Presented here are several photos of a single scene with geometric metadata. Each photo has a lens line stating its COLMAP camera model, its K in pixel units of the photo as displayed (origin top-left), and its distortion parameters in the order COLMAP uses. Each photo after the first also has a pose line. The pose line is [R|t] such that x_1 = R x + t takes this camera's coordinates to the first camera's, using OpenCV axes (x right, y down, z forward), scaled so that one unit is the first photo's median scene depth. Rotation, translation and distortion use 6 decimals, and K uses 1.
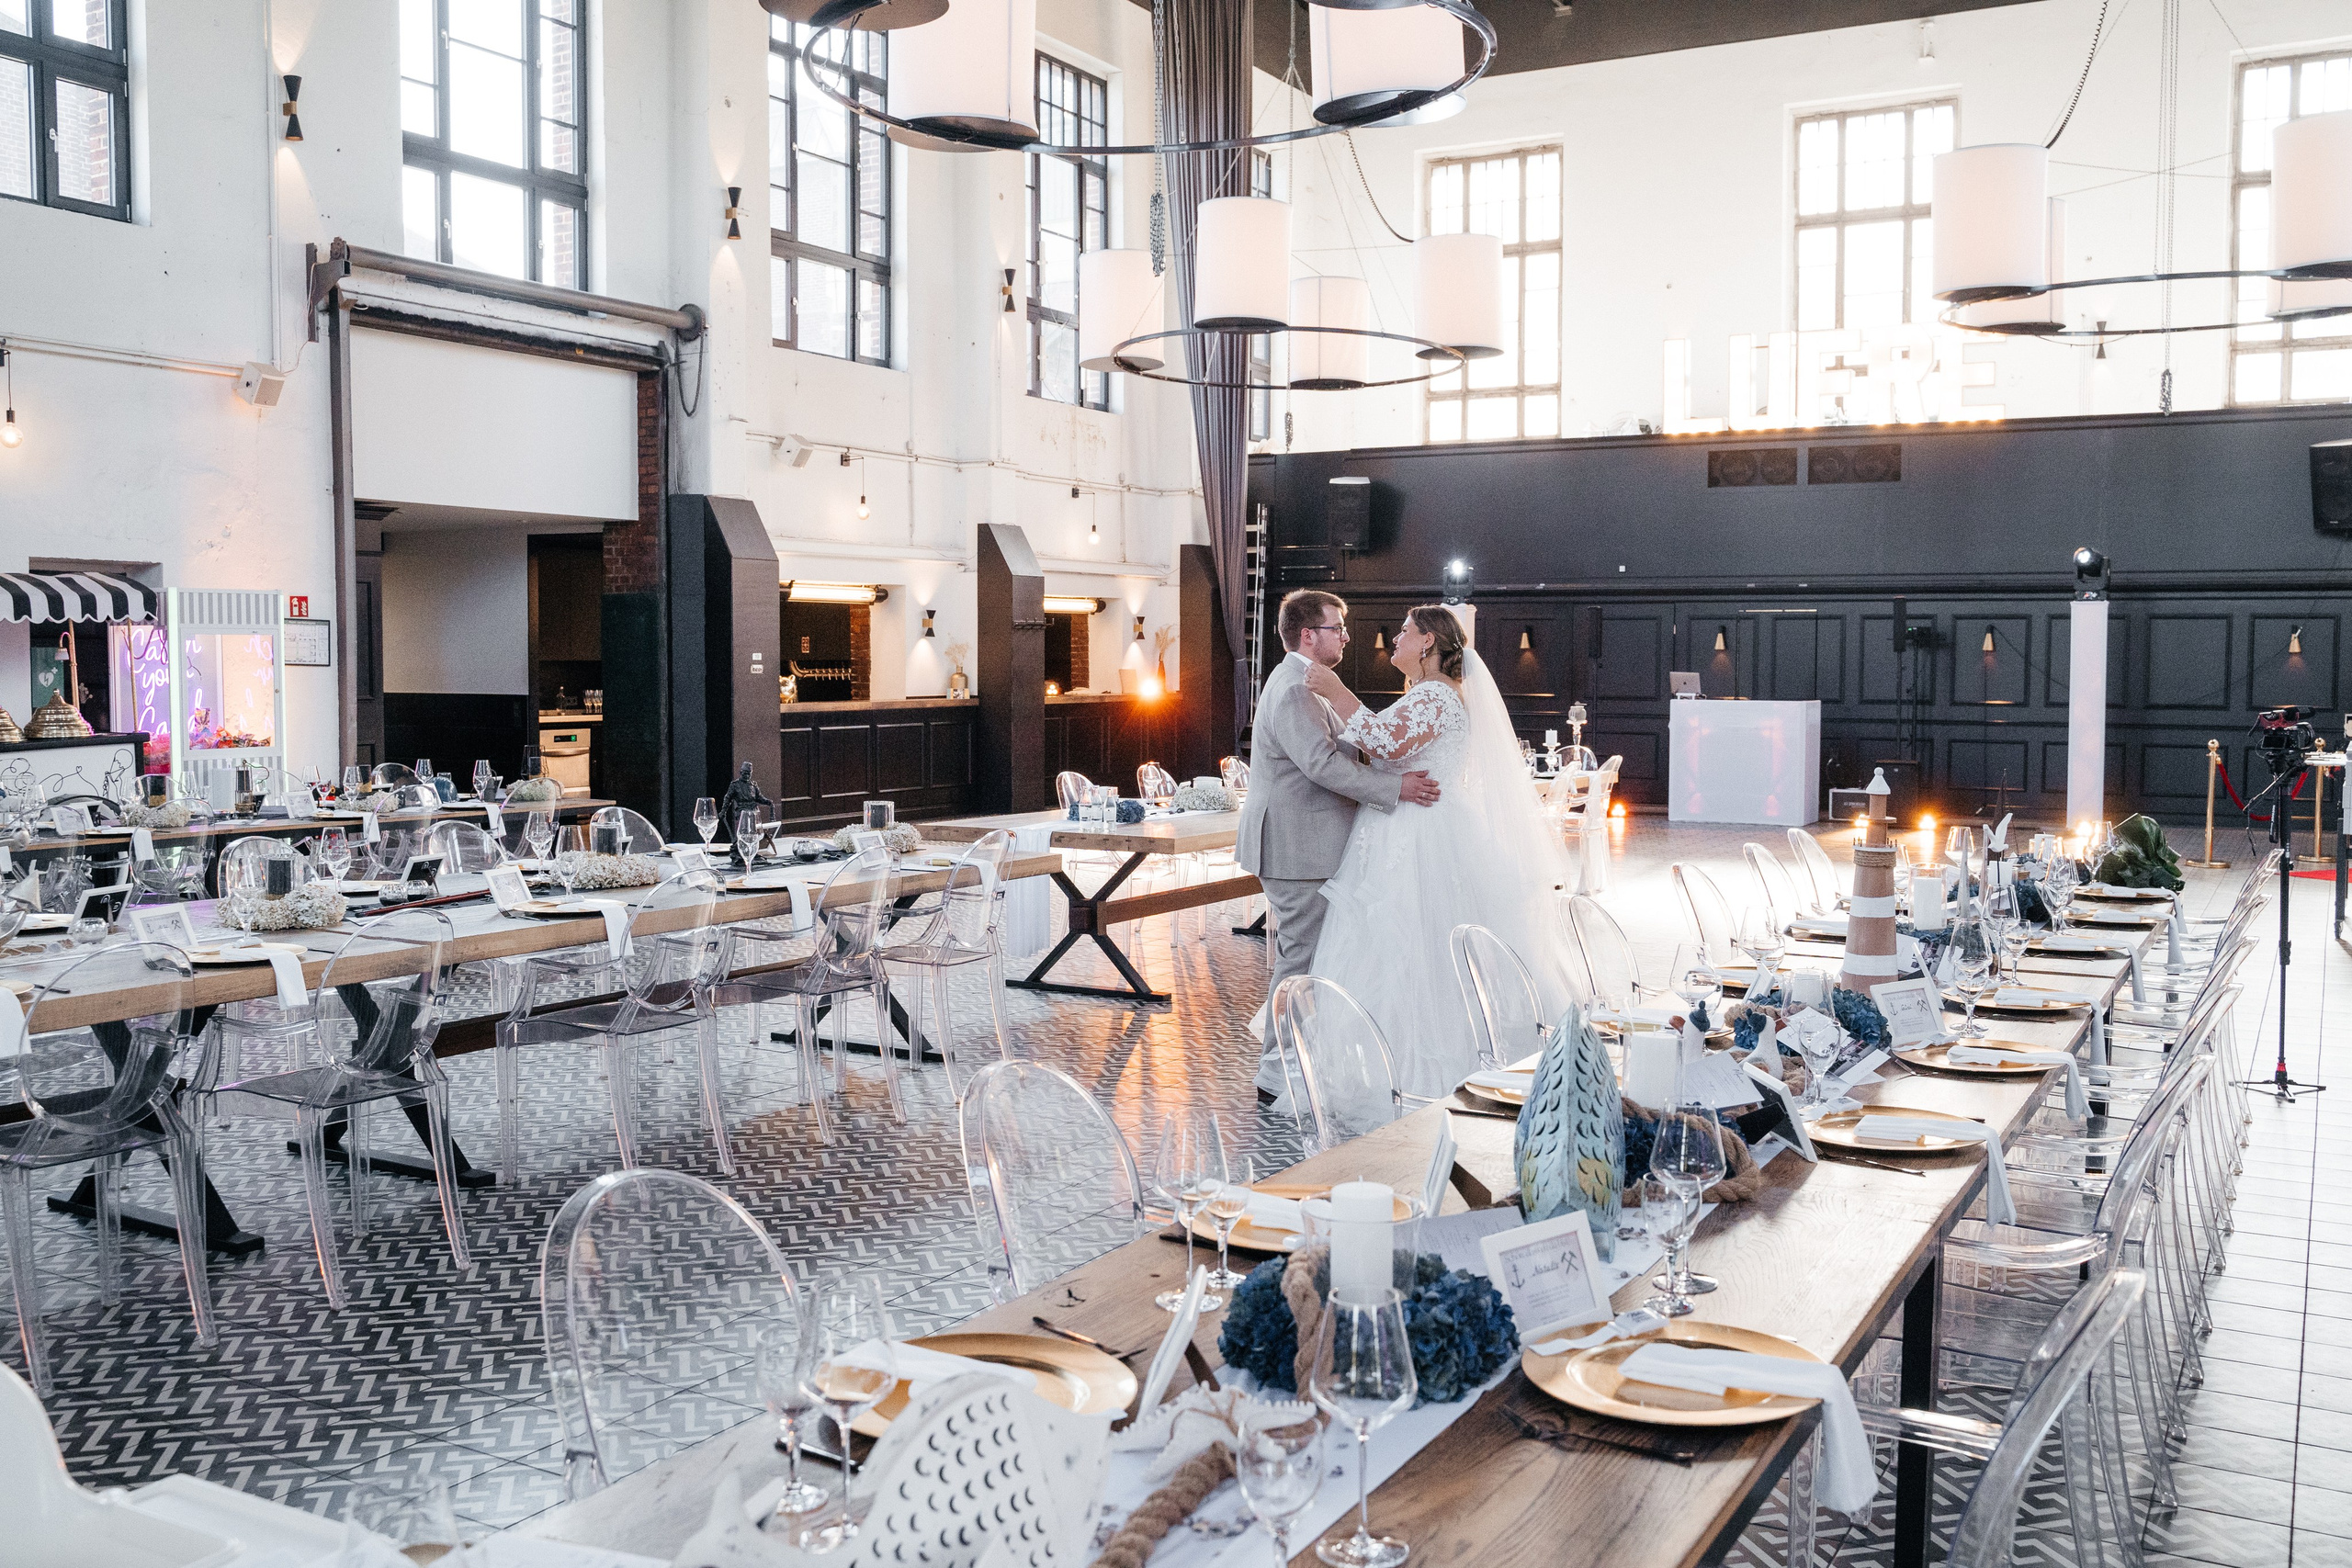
lens RADIAL K [[2099.0, 0, 1180.9], [0, 2099.0, 785.6], [0, 0, 1]] dist [-0.079095, 0.062134]
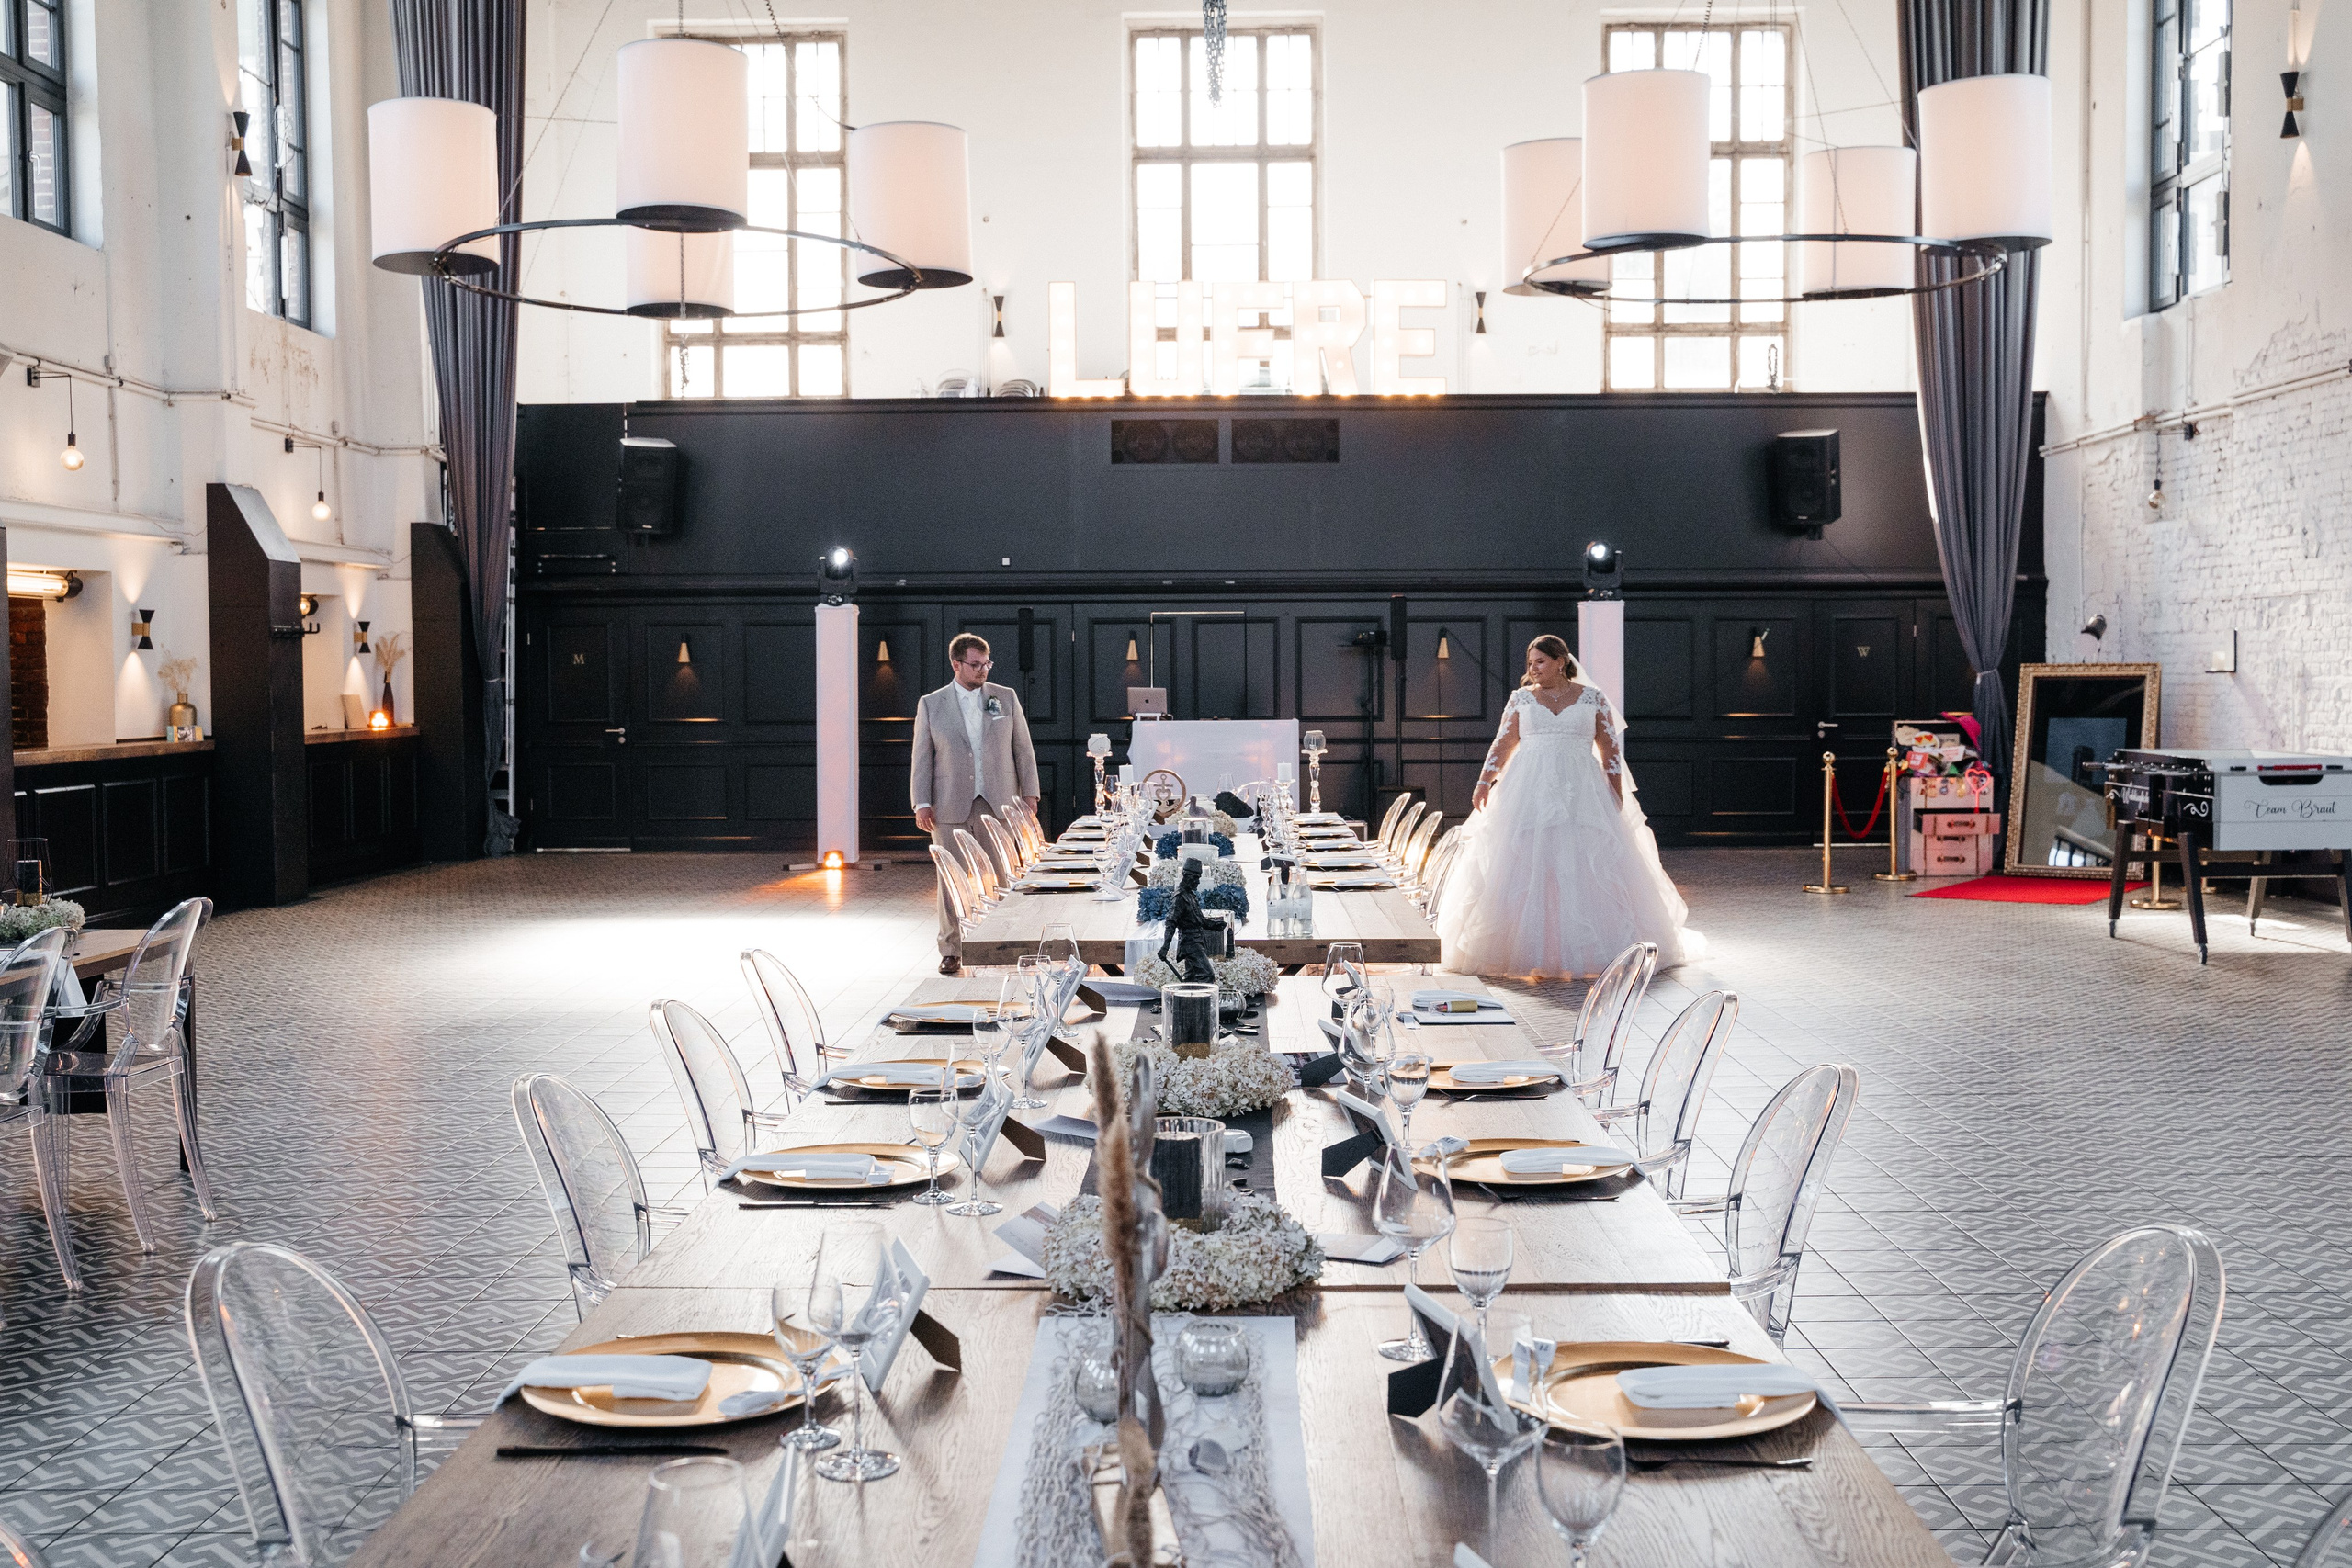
lens RADIAL K [[2383.5, 0, 1182.2], [0, 2383.5, 792.1], [0, 0, 1]] dist [-0.034495, 0.000000]
pose [[0.872795, -0.033530, 0.486934, -0.189231], [0.038918, 0.999242, -0.000950, -0.011225], [-0.486533, 0.019780, 0.873438, 0.168447]]
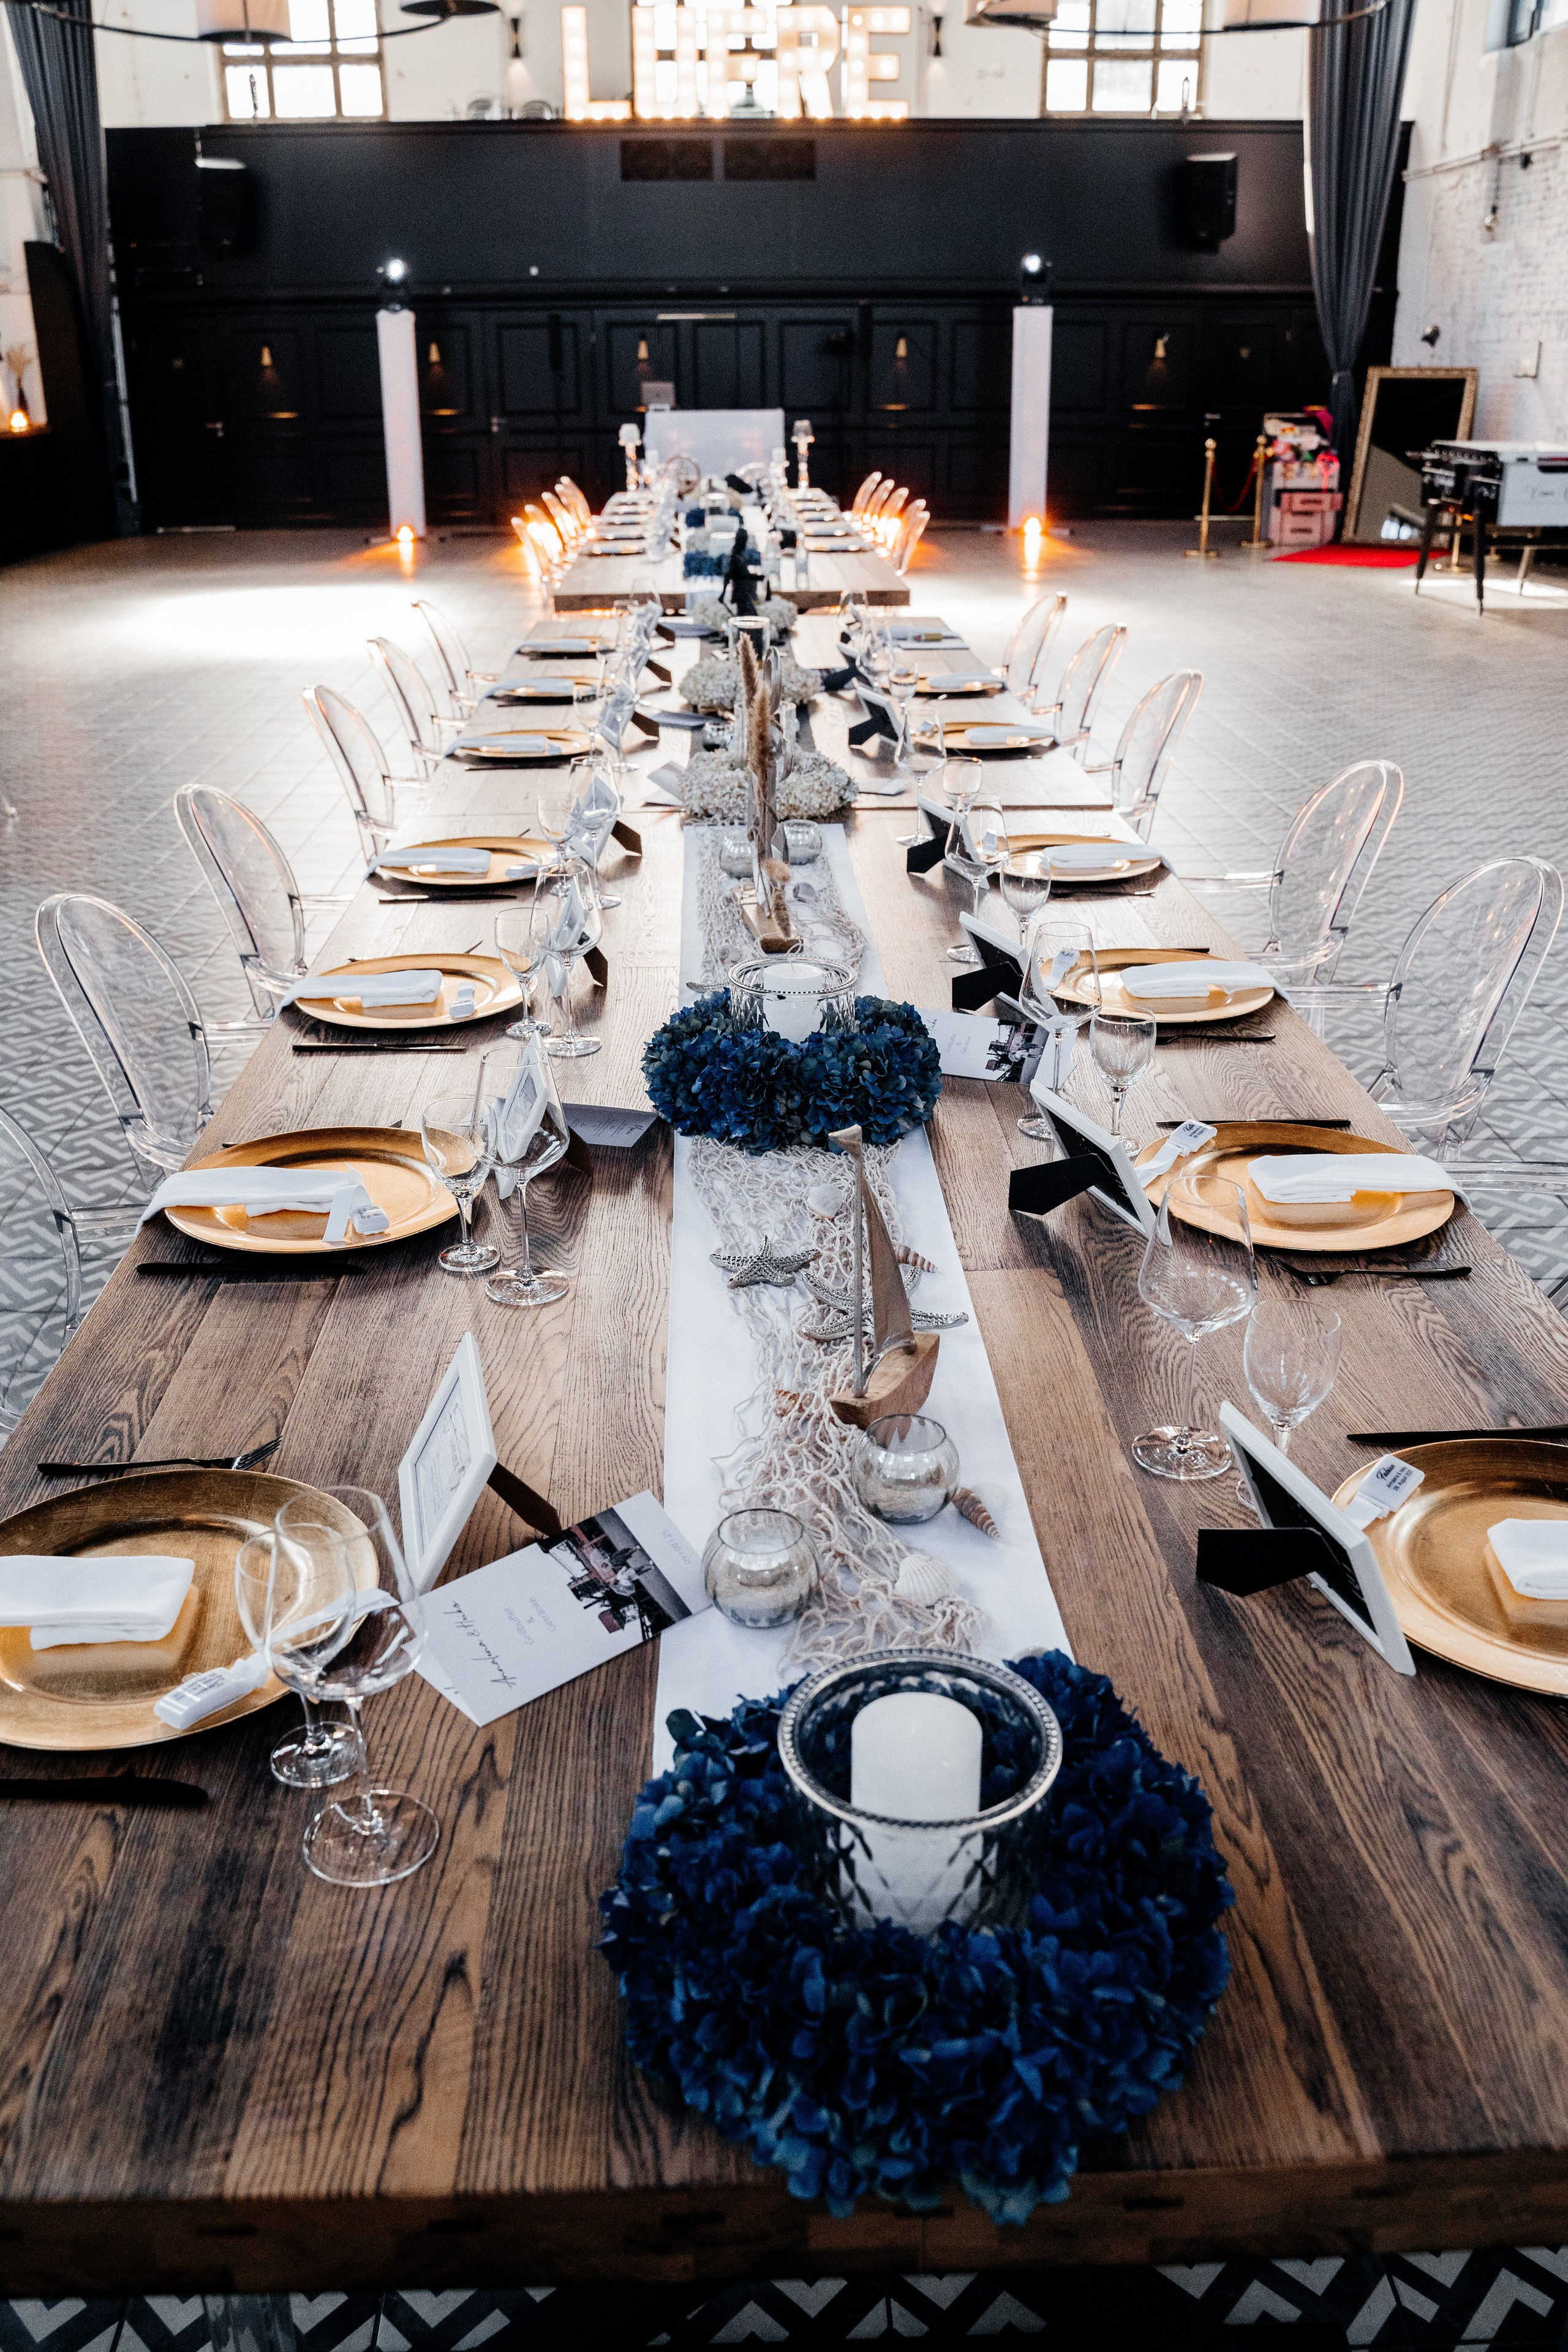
lens RADIAL K [[1932.7, 0, 774.8], [0, 1932.7, 1183.9], [0, 0, 1]] dist [-0.113177, 0.094695]
pose [[0.846070, -0.220967, 0.485117, -0.216245], [0.042776, 0.935249, 0.351395, -0.012448], [-0.531352, -0.276554, 0.800739, 0.138070]]
